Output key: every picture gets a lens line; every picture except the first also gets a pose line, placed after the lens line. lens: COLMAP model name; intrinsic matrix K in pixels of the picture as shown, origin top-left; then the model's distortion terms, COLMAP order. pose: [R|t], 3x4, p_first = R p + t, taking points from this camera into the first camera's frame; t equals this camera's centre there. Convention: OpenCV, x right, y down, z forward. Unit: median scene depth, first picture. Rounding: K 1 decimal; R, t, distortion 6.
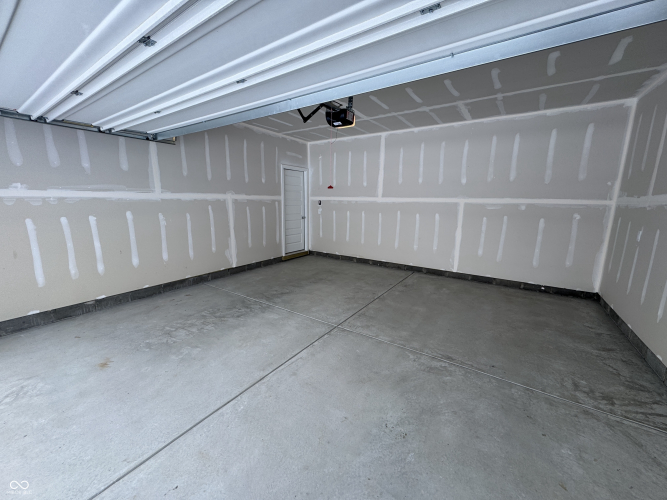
lens RADIAL K [[264.8, 0, 332.8], [0, 264.8, 249.8], [0, 0, 1]] dist [-0.003555, 0.000326]
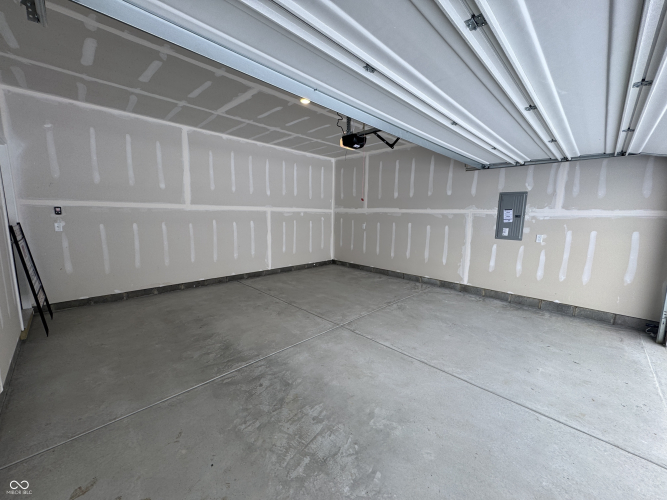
lens RADIAL K [[264.8, 0, 333.6], [0, 264.8, 250.0], [0, 0, 1]] dist [-0.003555, 0.000326]
pose [[0.188232, -0.147072, 0.971050, -0.795510], [0.165979, 0.979266, 0.116142, -0.116892], [-0.967998, 0.139312, 0.208740, 0.601686]]
